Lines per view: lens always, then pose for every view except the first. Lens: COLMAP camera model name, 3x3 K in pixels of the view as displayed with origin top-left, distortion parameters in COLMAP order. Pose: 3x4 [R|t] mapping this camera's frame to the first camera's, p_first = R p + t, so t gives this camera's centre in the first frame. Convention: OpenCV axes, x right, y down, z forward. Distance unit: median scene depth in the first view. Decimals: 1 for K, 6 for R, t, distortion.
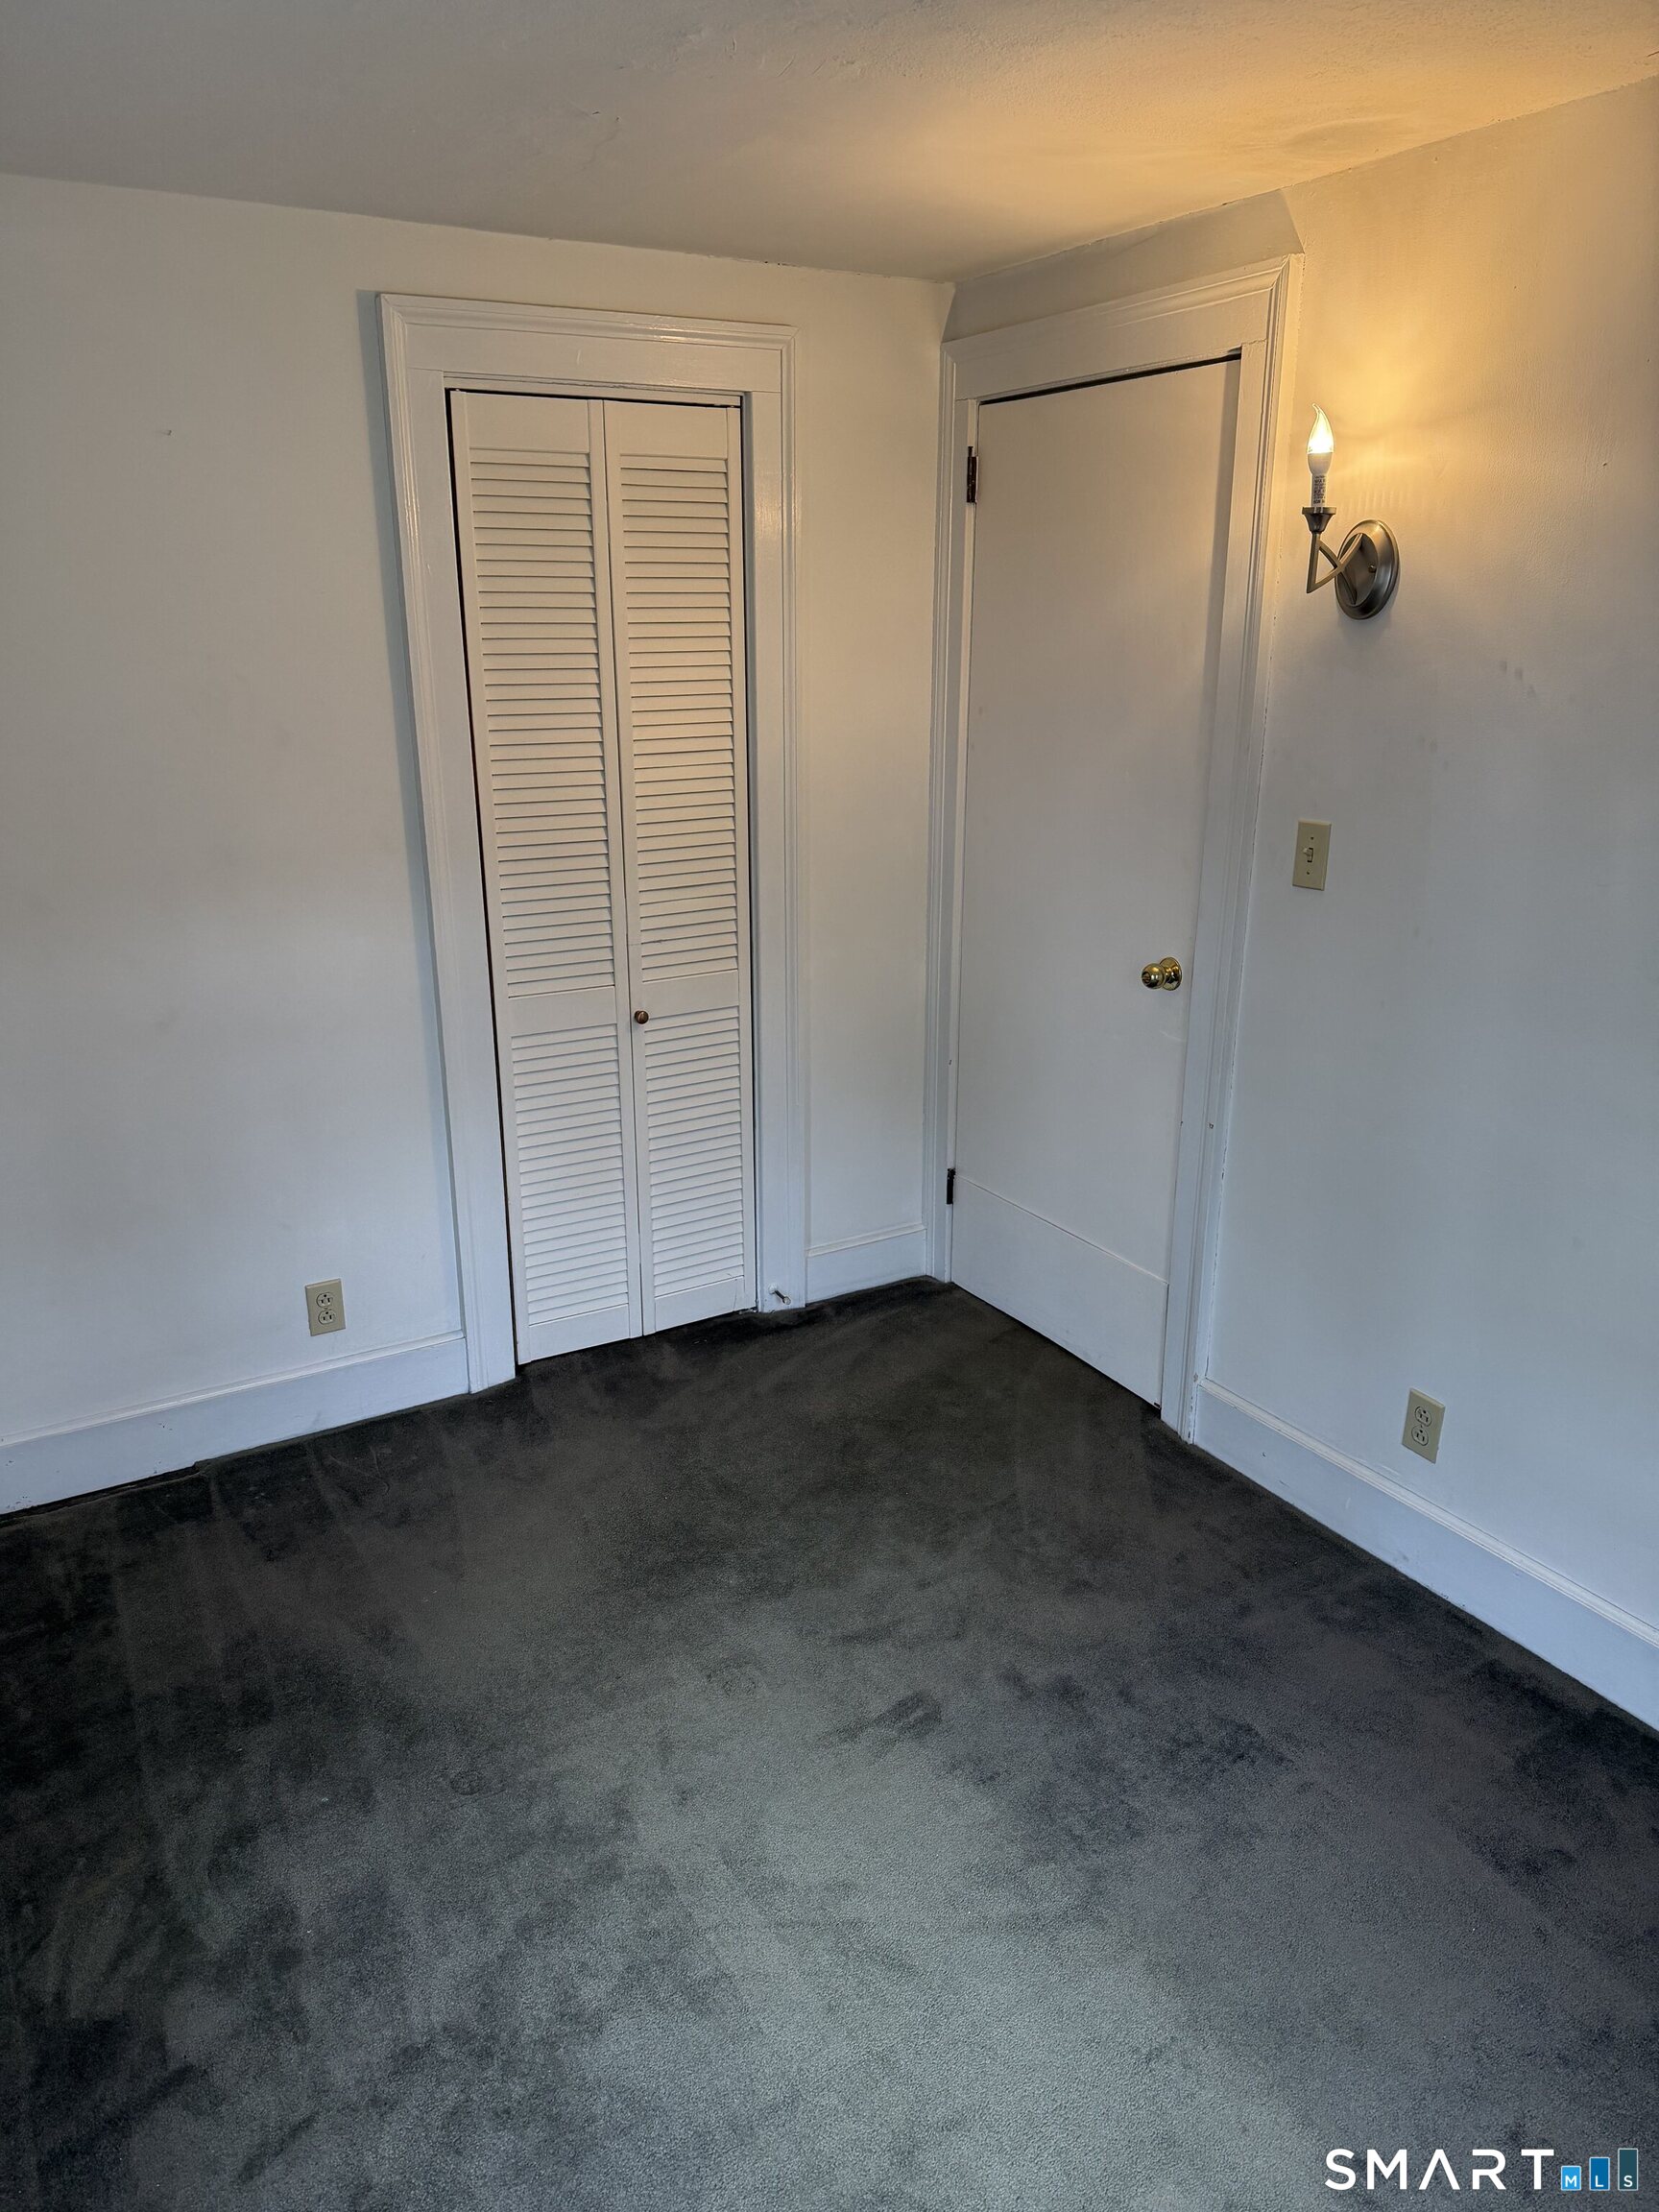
lens RADIAL K [[1582.1, 0, 829.5], [0, 1582.1, 1106.0], [0, 0, 1]] dist [0.072052, -0.048408]
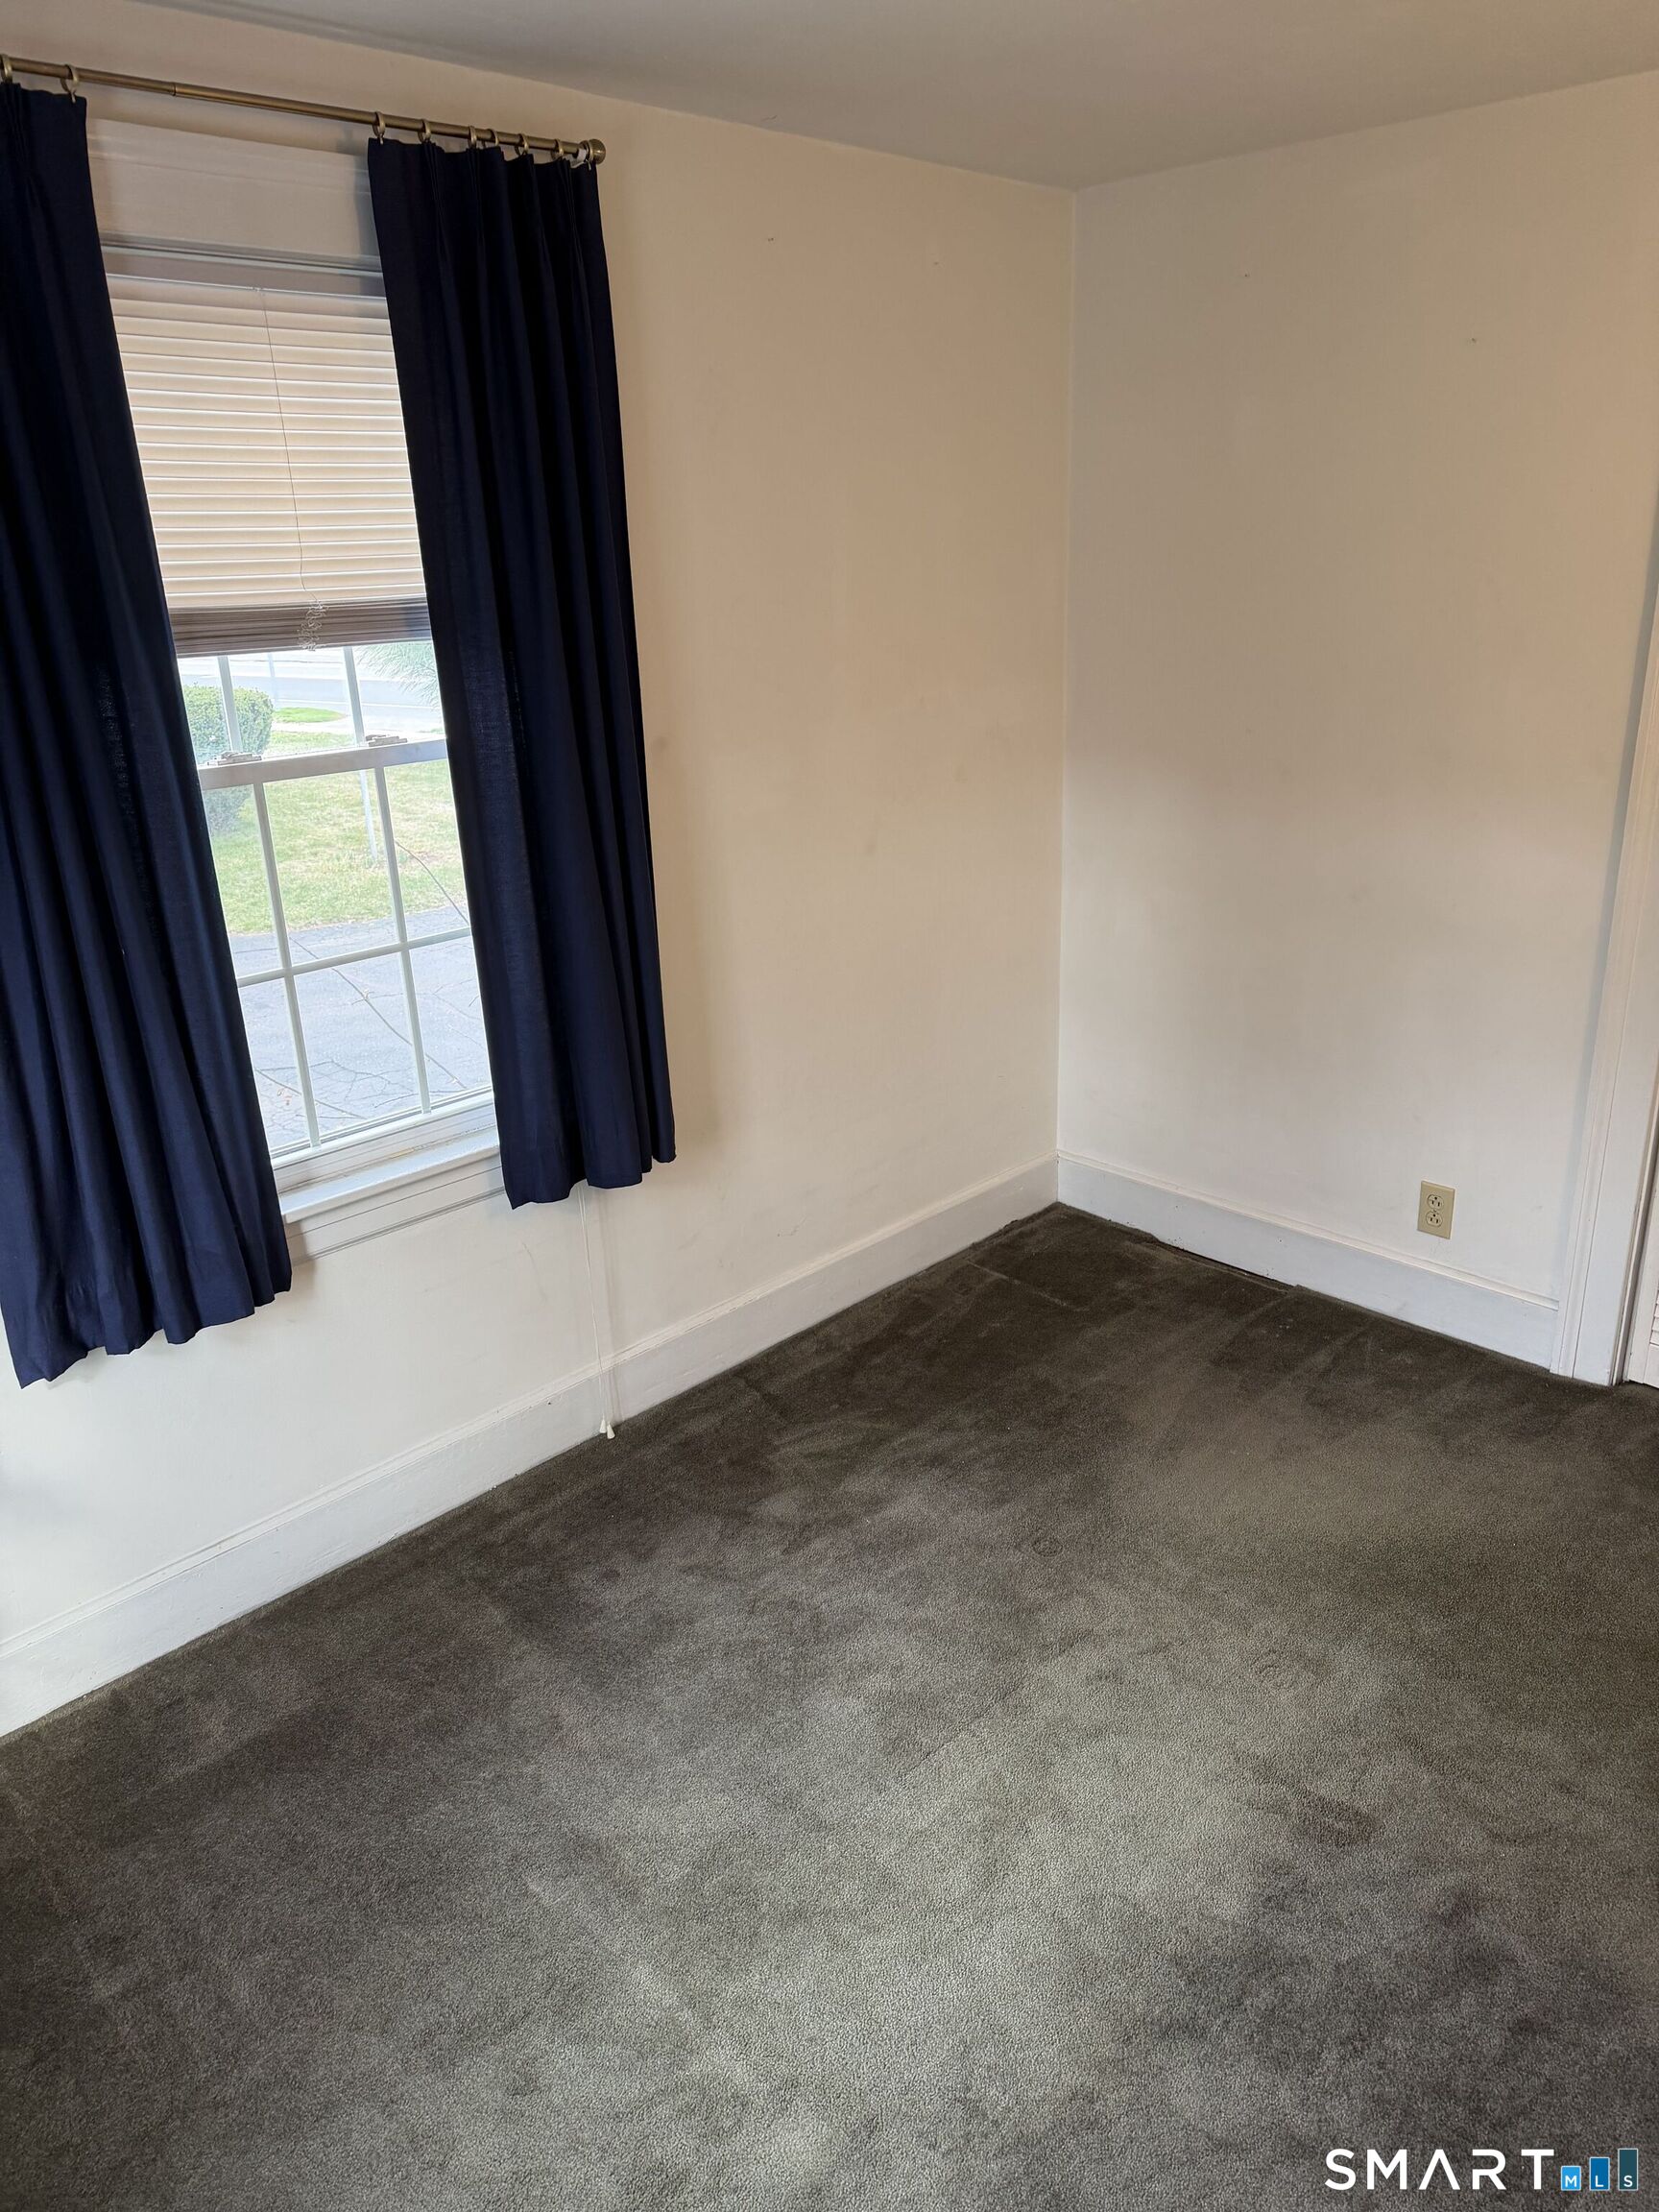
lens RADIAL K [[1559.7, 0, 829.5], [0, 1559.7, 1106.0], [0, 0, 1]] dist [0.074891, -0.101477]
pose [[0.252341, 0.329422, -0.909838, 0.623390], [-0.275322, 0.925846, 0.258858, -0.114600], [0.927643, 0.185178, 0.324326, 0.407235]]
